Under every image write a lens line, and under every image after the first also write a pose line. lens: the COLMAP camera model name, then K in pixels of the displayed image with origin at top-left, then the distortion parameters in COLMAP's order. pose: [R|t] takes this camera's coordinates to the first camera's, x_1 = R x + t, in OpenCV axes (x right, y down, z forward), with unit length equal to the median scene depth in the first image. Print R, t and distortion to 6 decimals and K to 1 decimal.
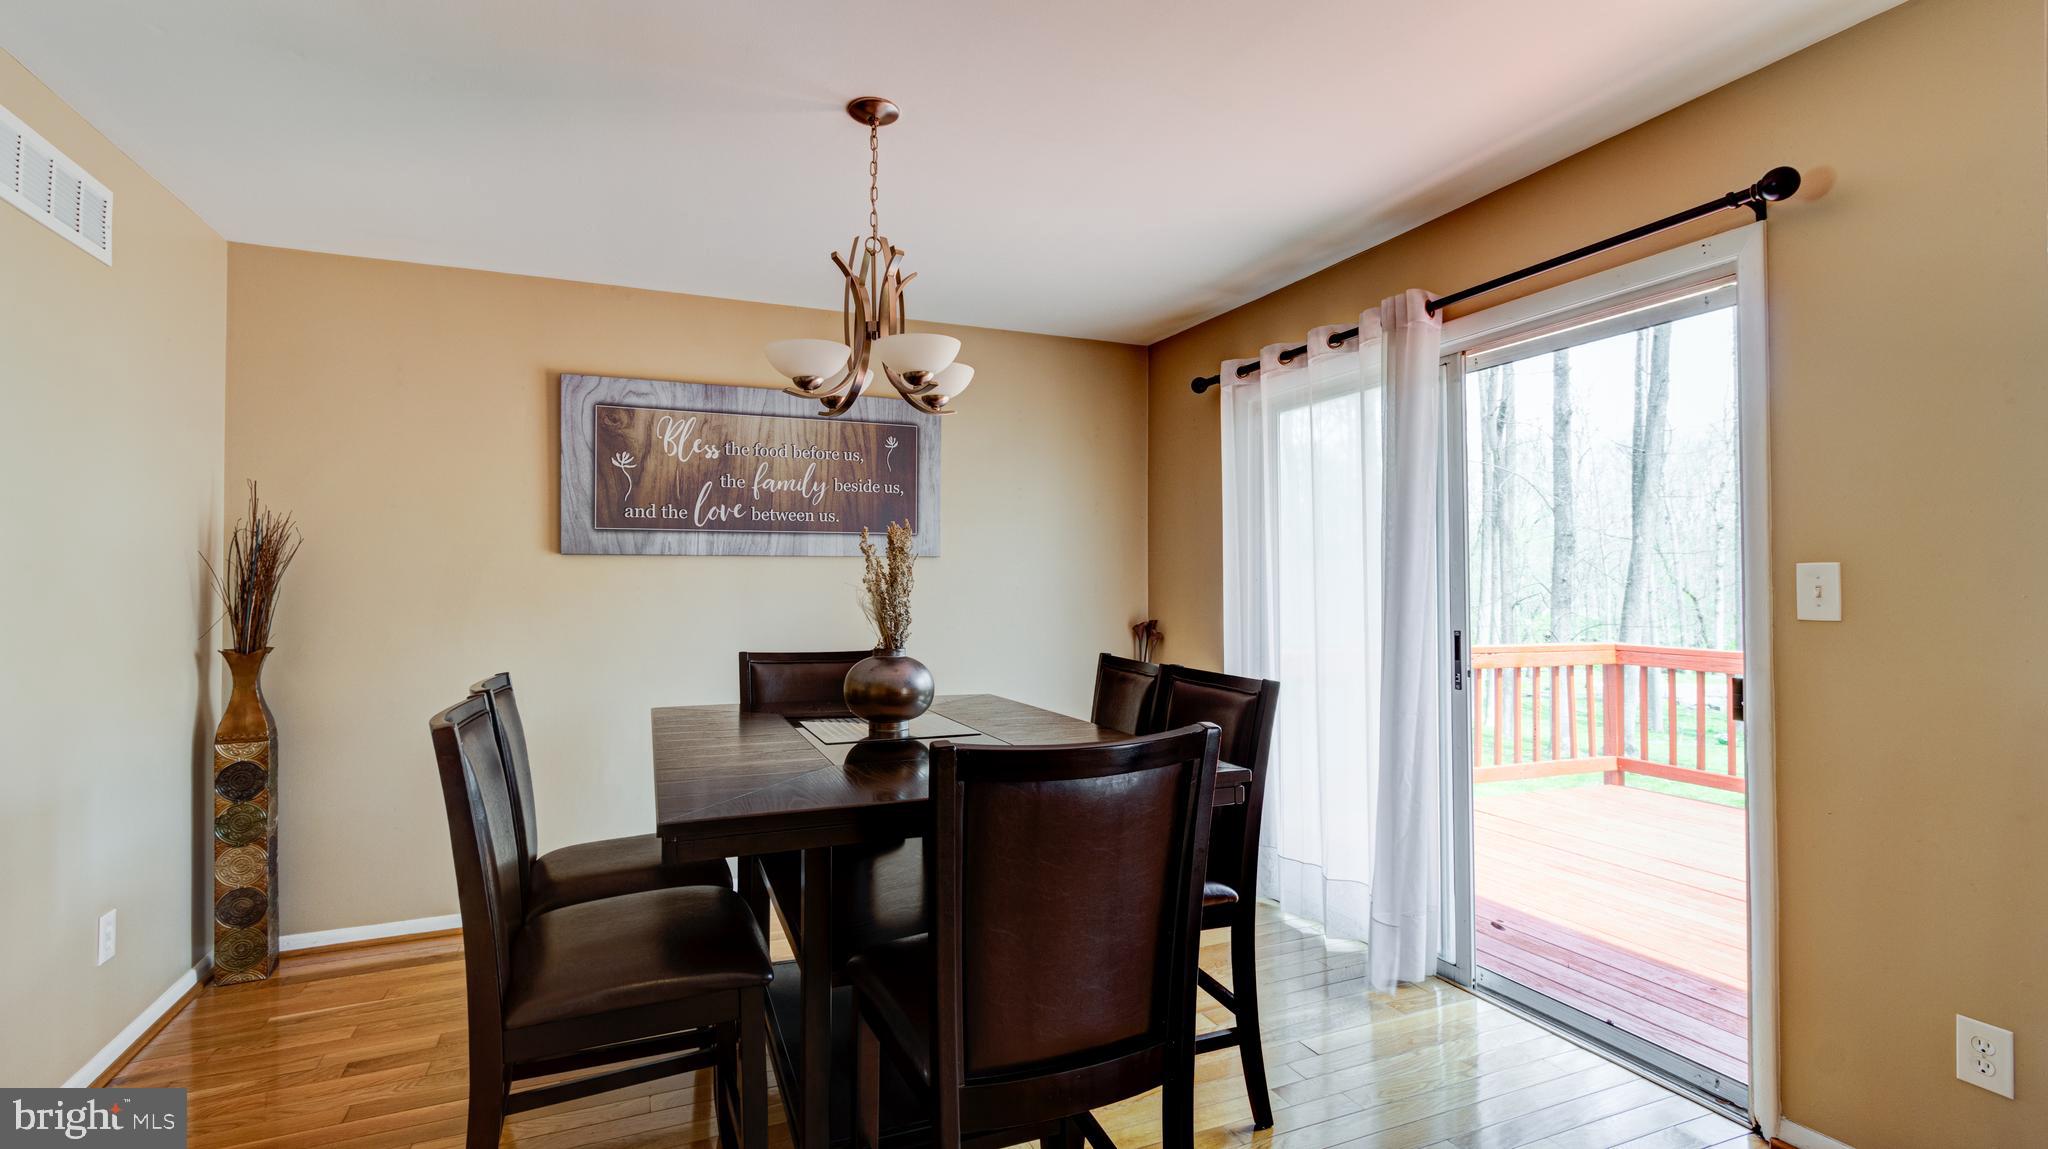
lens RADIAL K [[934.5, 0, 1019.5], [0, 934.5, 563.1], [0, 0, 1]] dist [0.000174, -0.000605]
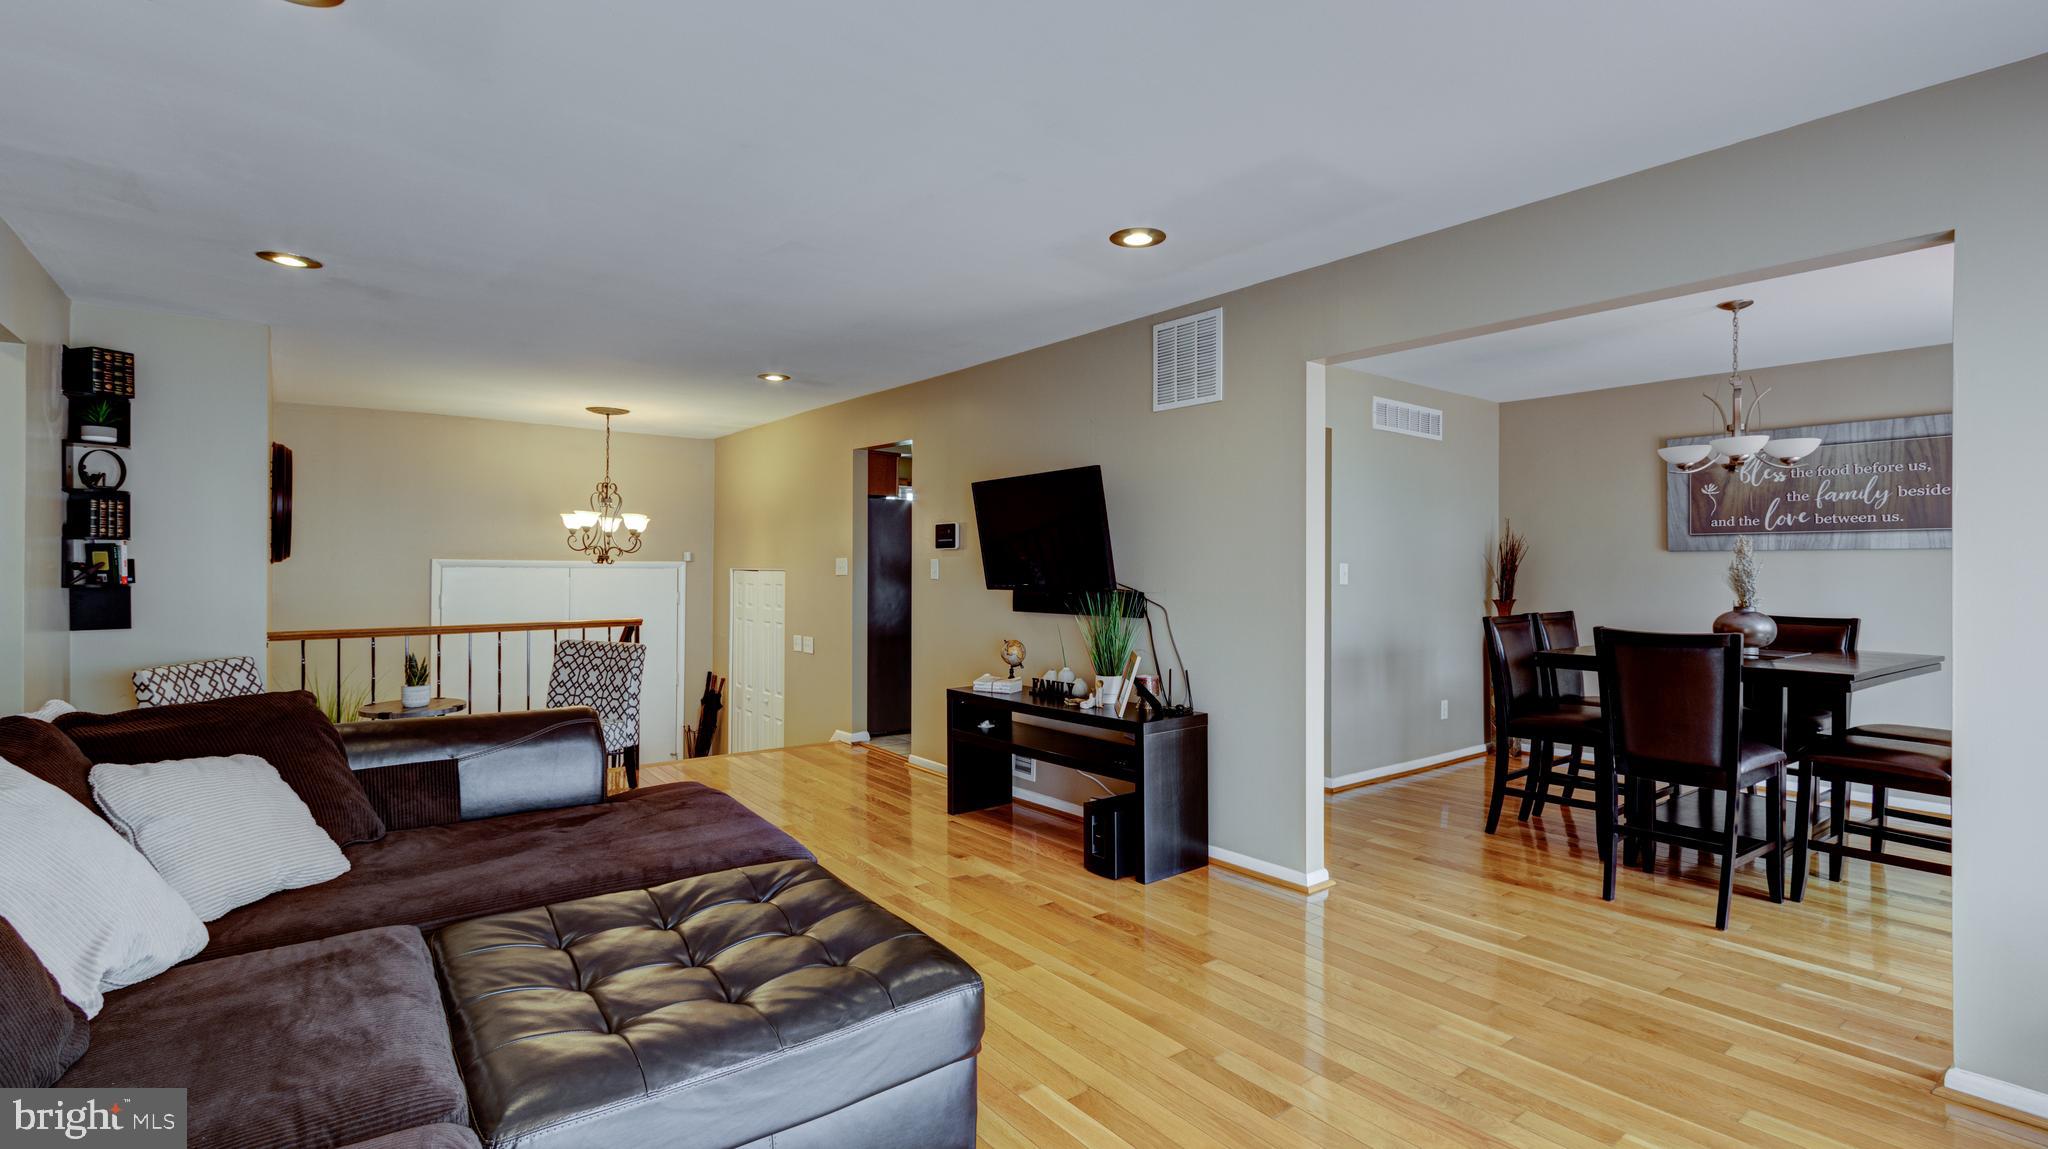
lens RADIAL K [[934.5, 0, 1020.6], [0, 934.5, 565.6], [0, 0, 1]] dist [0.000174, -0.000605]
pose [[0.252772, 0.000645, -0.967526, 0.749545], [0.016050, 0.999859, 0.004860, -0.010255], [0.967393, -0.016757, 0.252726, -0.468695]]
